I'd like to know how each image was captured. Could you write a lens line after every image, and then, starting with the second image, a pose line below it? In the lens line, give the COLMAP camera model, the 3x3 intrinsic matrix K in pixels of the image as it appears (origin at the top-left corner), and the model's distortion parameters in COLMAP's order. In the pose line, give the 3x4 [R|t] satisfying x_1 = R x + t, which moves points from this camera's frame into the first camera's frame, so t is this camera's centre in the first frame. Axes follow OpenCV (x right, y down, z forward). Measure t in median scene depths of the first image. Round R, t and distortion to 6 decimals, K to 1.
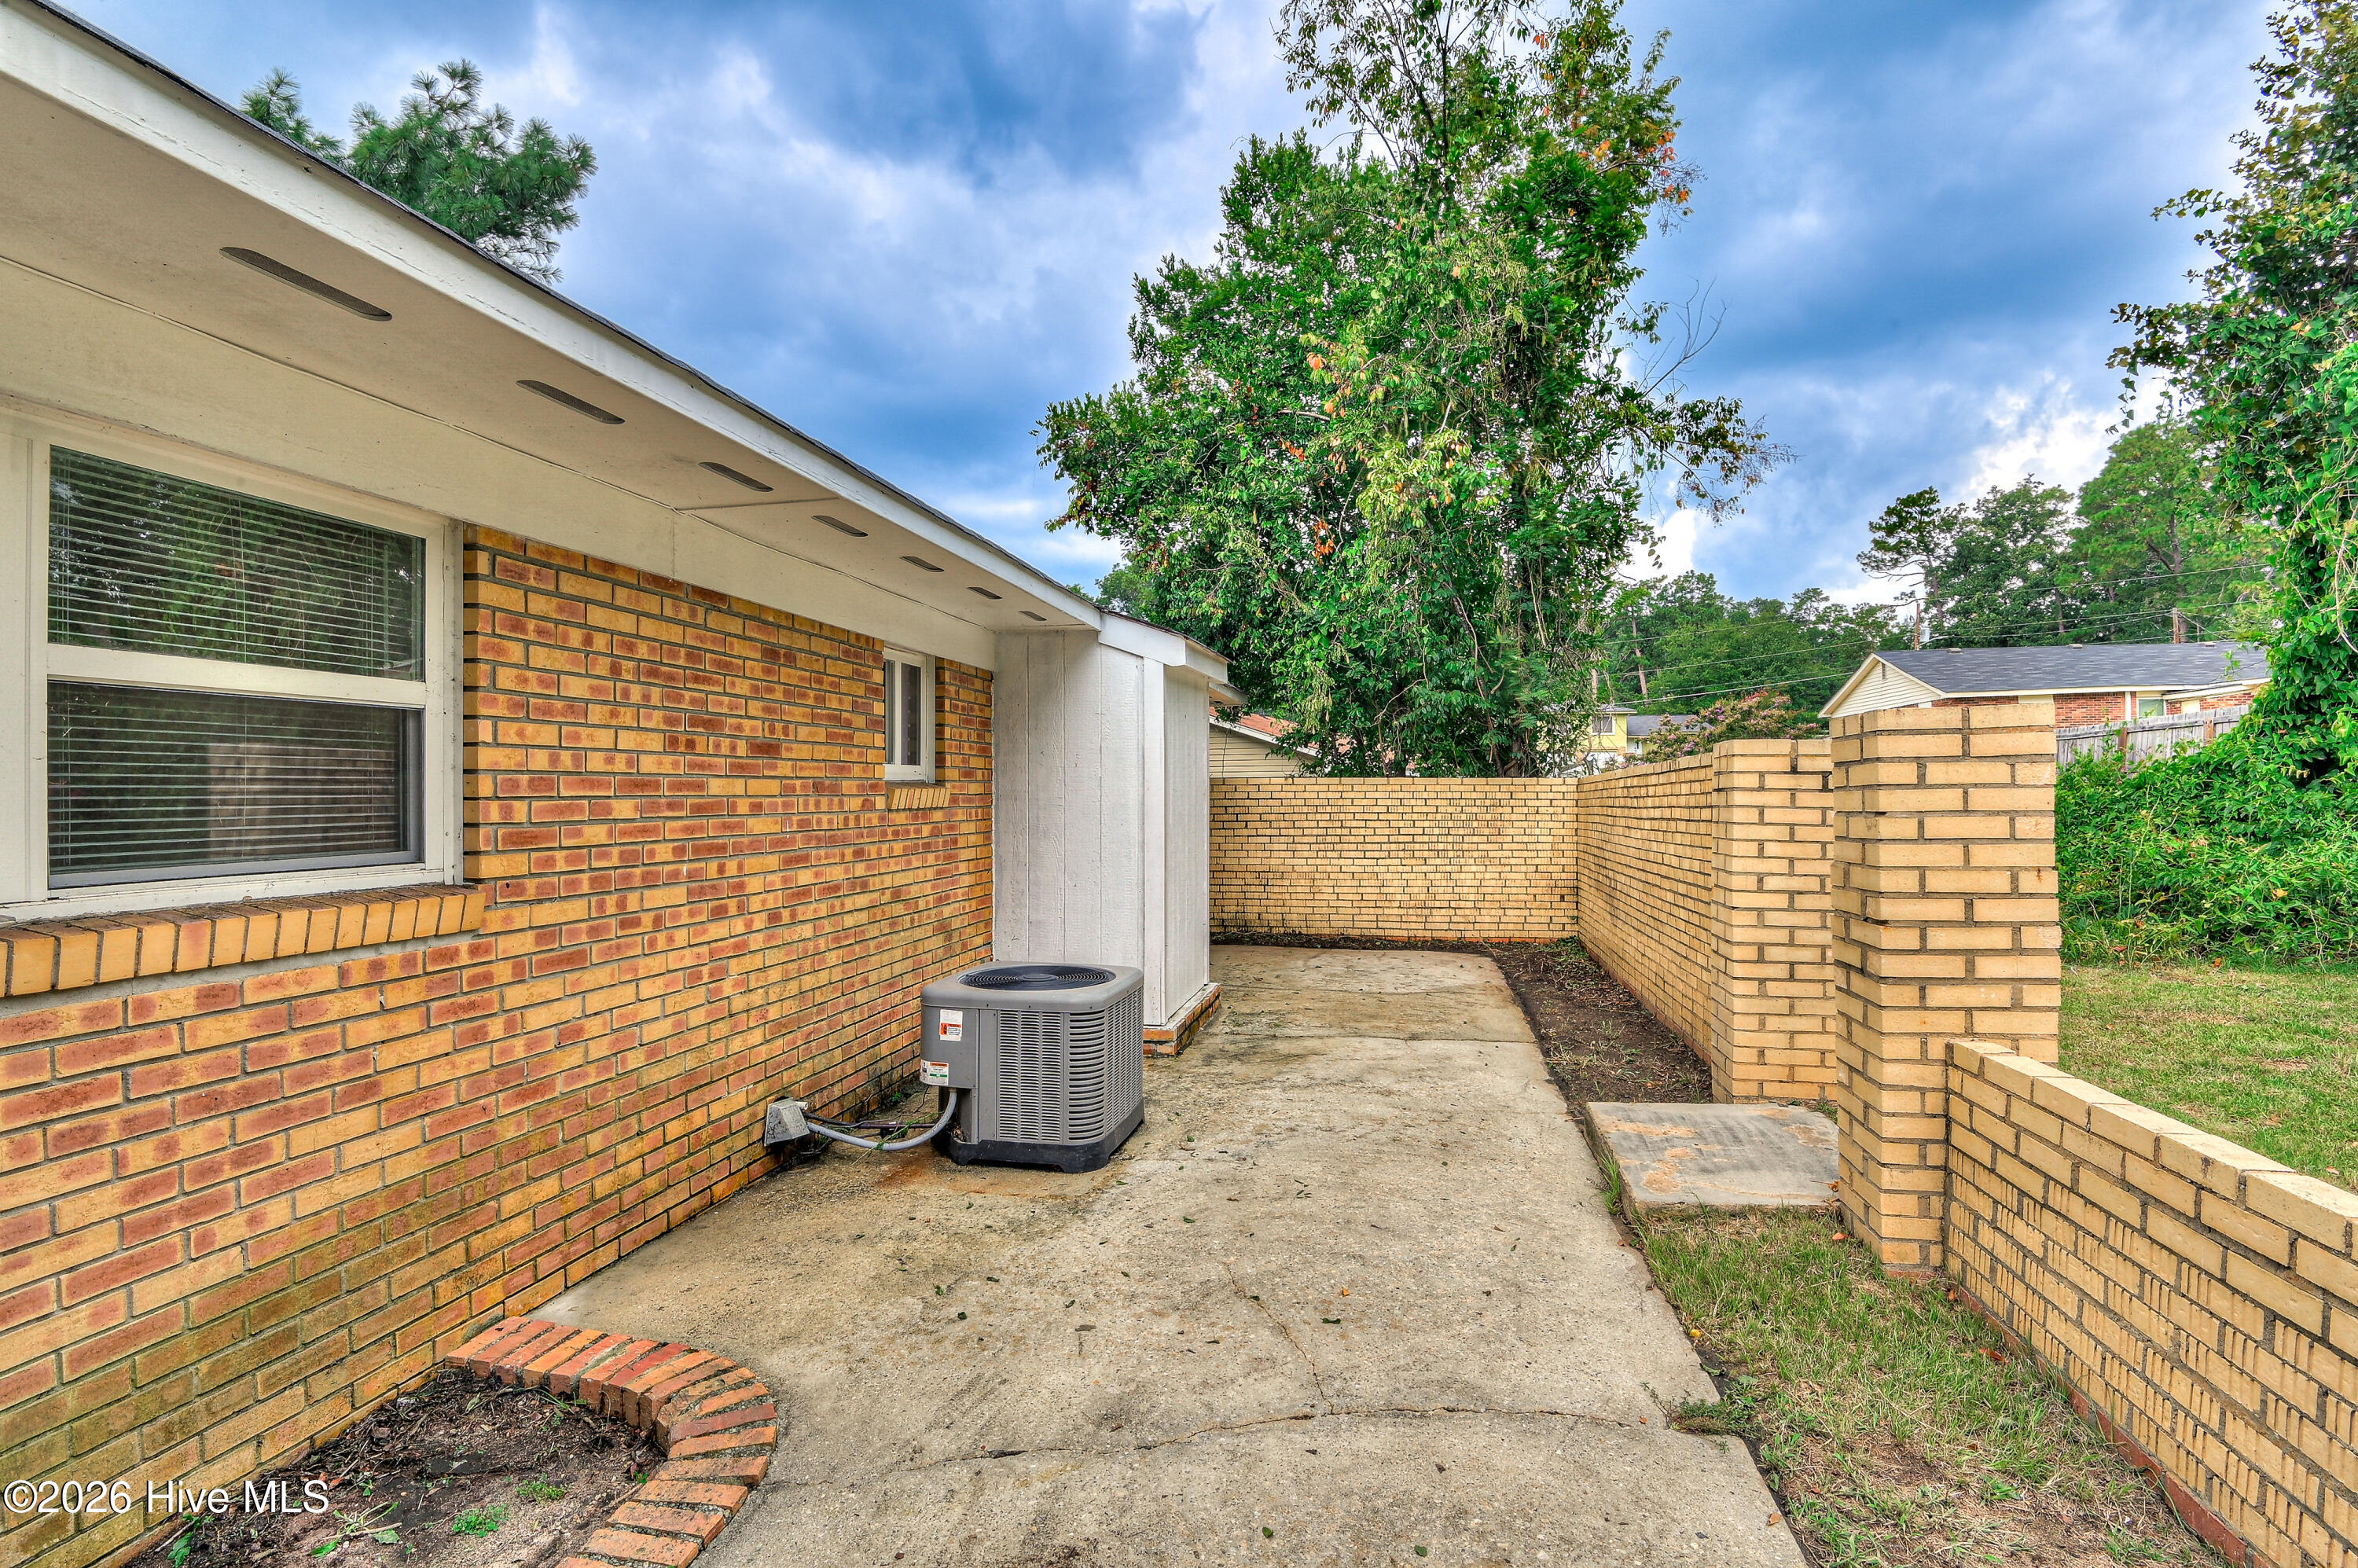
lens RADIAL K [[1101.3, 0, 1190.4], [0, 1101.3, 789.4], [0, 0, 1]] dist [0.018037, -0.005147]
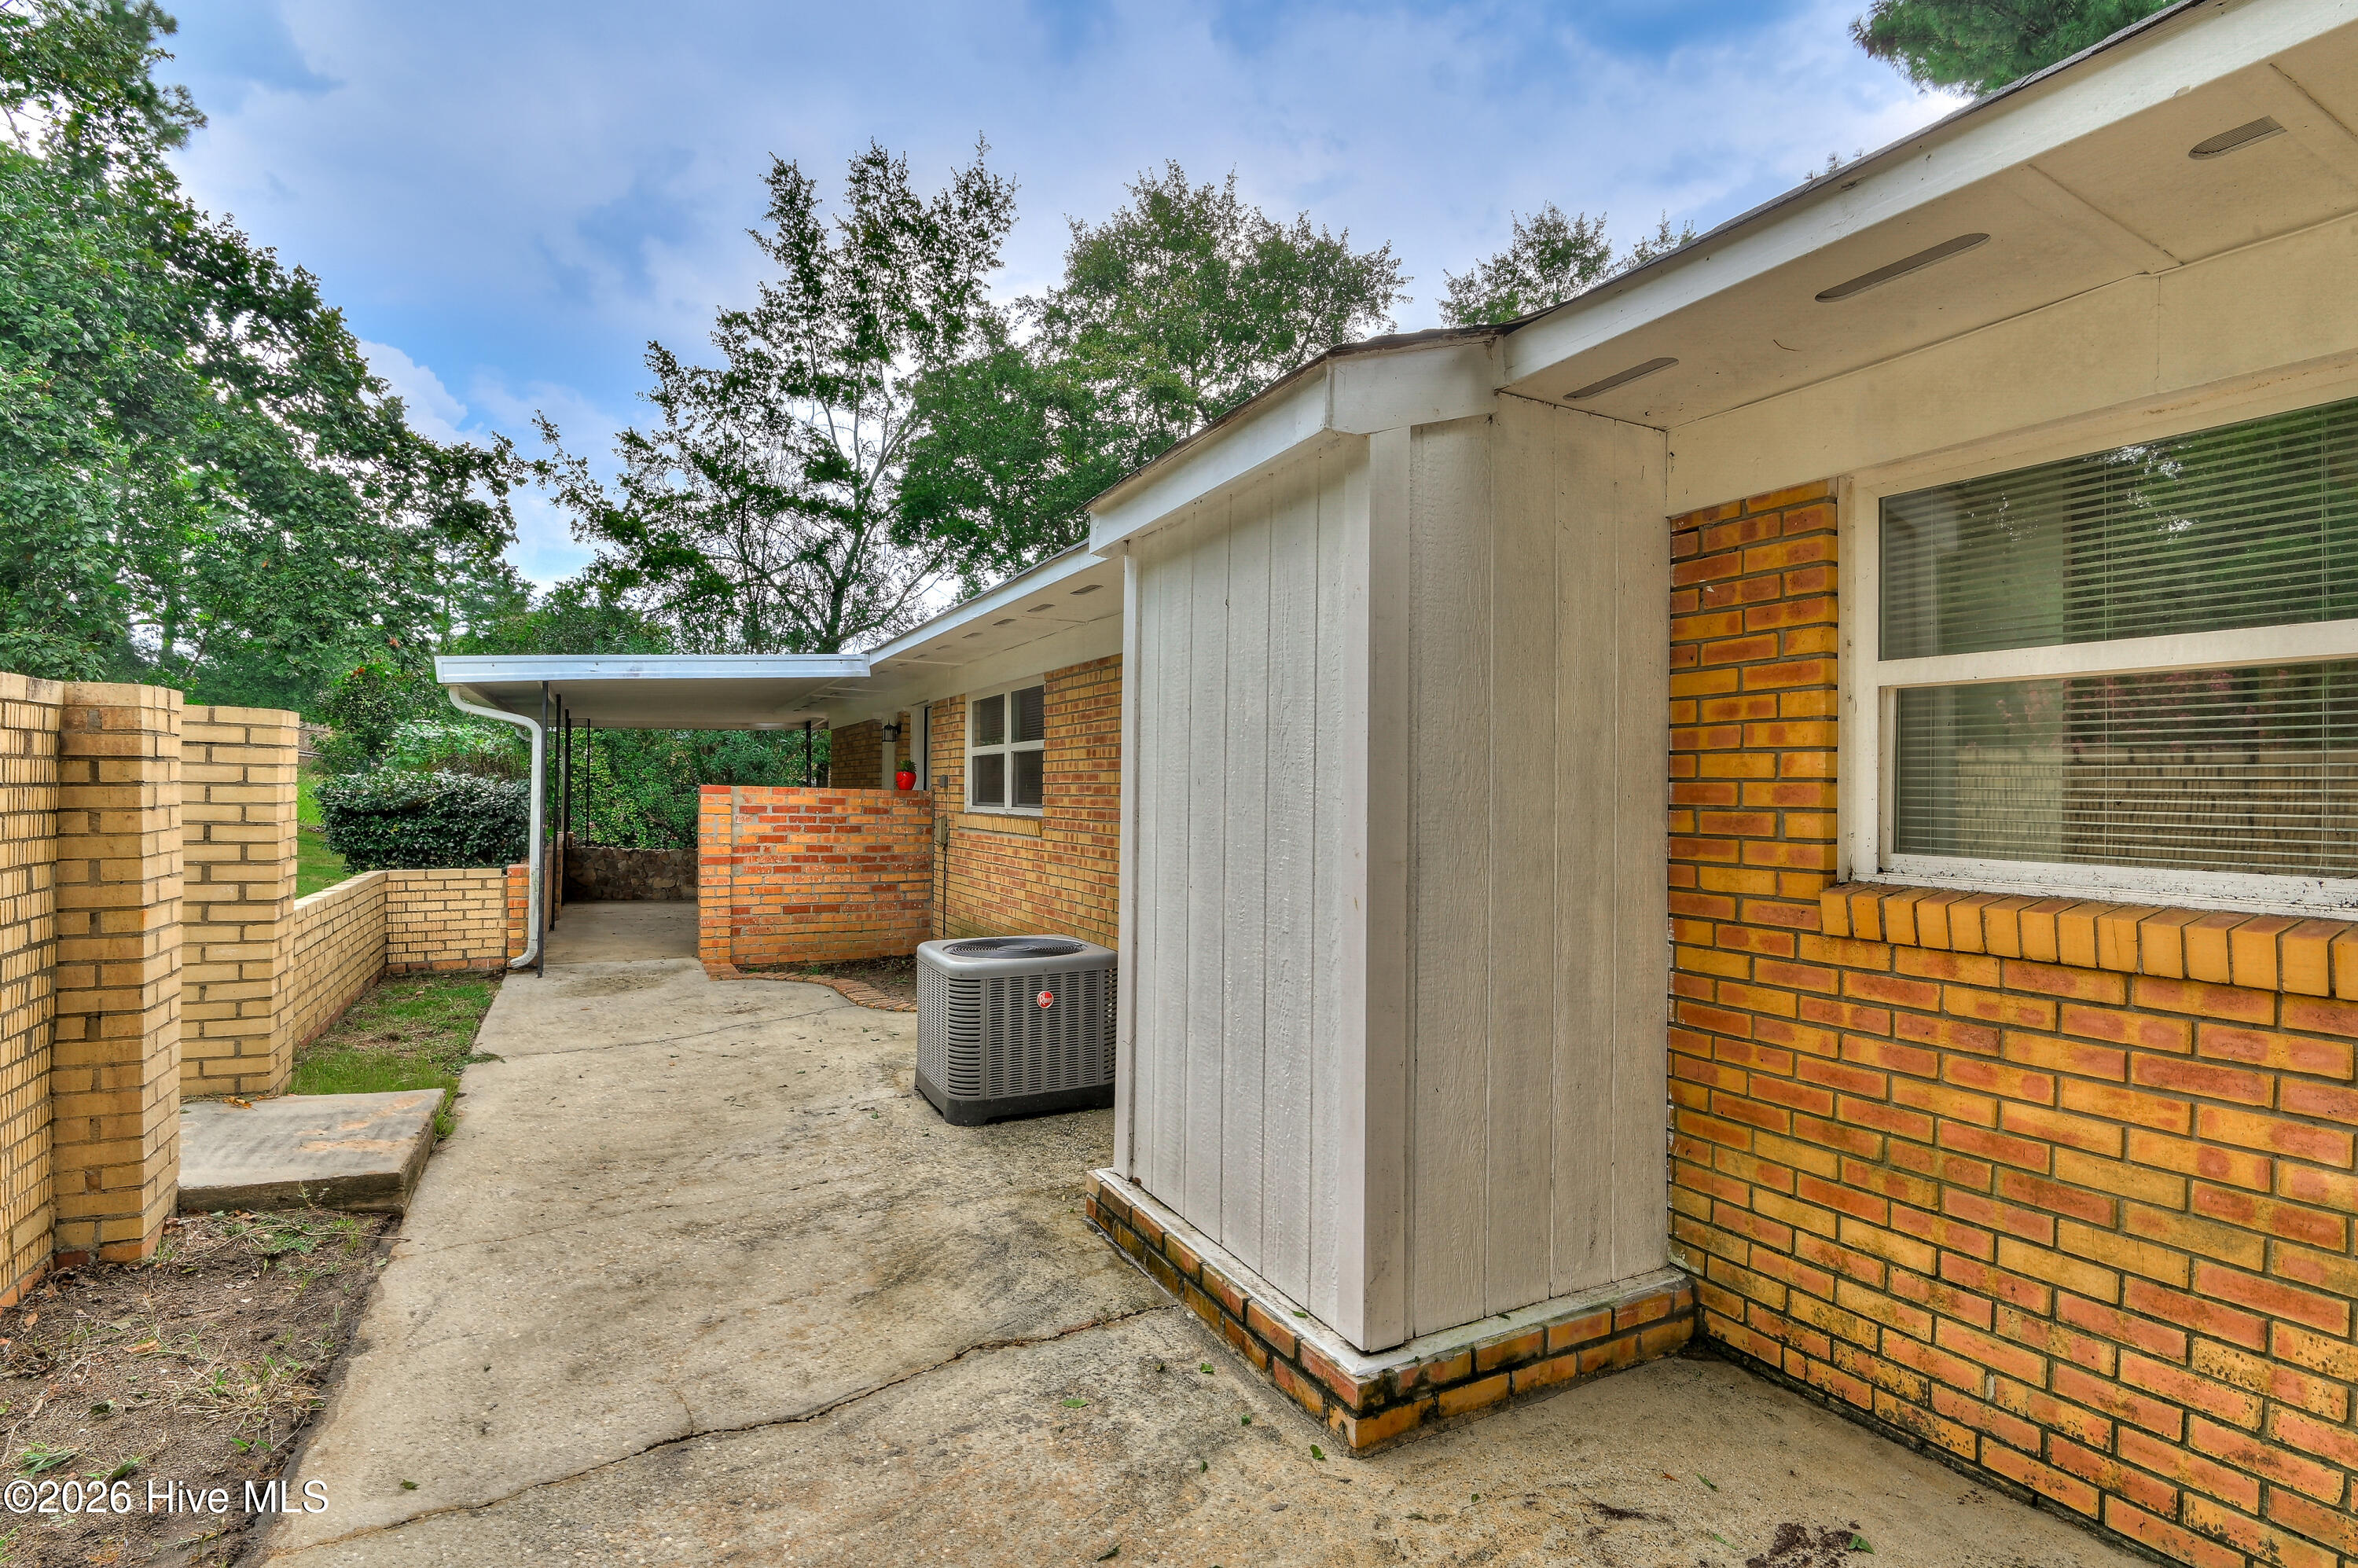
lens RADIAL K [[1101.3, 0, 1182.9], [0, 1101.3, 790.6], [0, 0, 1]] dist [0.018037, -0.005147]
pose [[-0.772112, 0.005201, -0.635465, 0.418962], [0.004498, 0.999986, 0.002719, 0.011560], [0.635470, -0.000759, -0.772125, 1.919847]]
